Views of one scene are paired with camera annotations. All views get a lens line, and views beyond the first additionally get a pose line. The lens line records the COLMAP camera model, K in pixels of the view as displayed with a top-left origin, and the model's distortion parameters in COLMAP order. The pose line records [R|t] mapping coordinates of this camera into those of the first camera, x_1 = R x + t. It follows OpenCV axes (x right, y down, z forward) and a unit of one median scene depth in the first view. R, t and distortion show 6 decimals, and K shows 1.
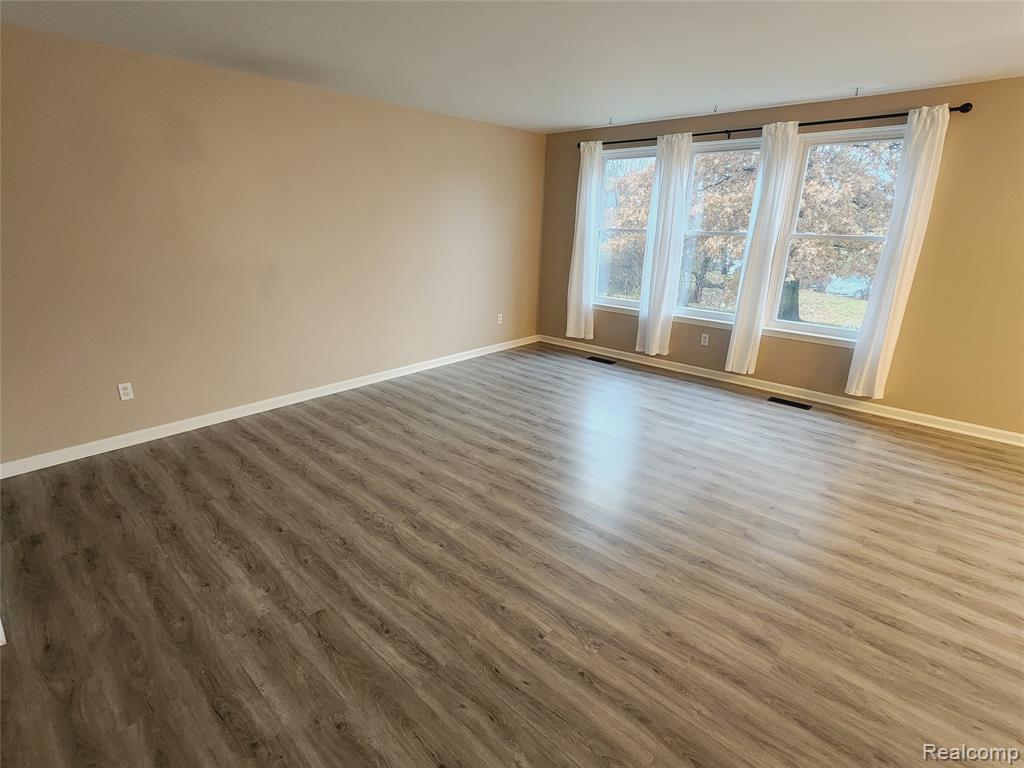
lens RADIAL K [[510.1, 0, 512.0], [0, 510.1, 384.0], [0, 0, 1]] dist [0.002389, 0.001507]
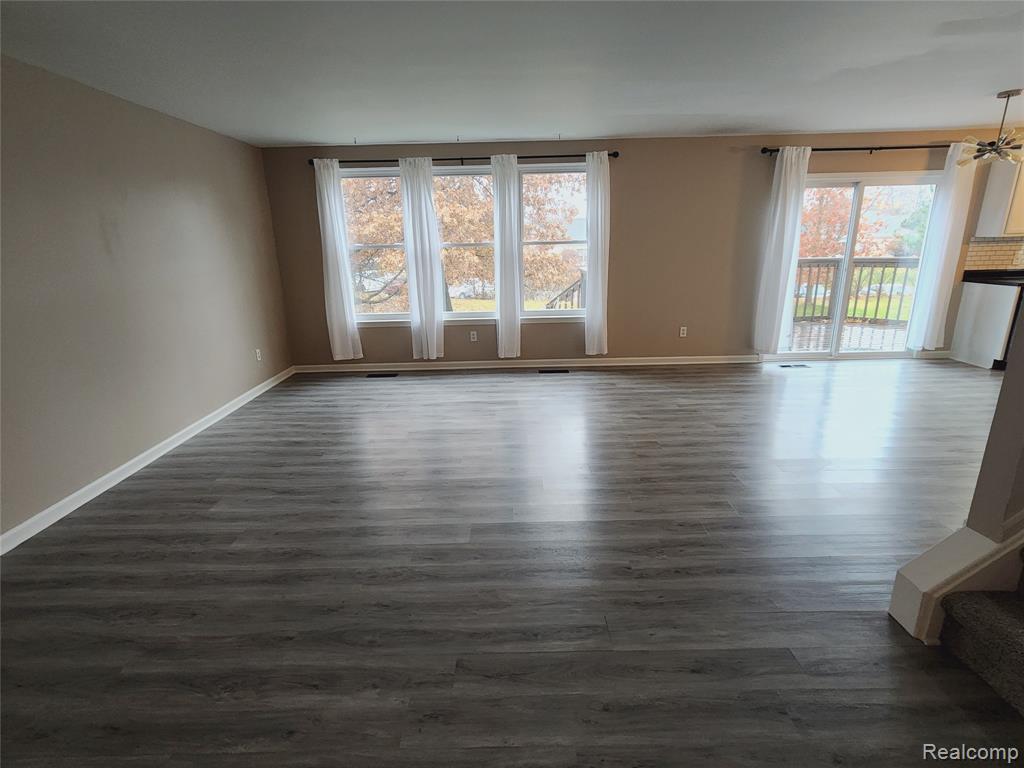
lens RADIAL K [[510.1, 0, 512.0], [0, 510.1, 384.0], [0, 0, 1]] dist [0.002389, 0.001507]
pose [[0.729328, -0.218836, 0.648222, -0.443327], [0.246188, 0.967943, 0.049781, -0.026400], [-0.638336, 0.123278, 0.759822, 0.116172]]
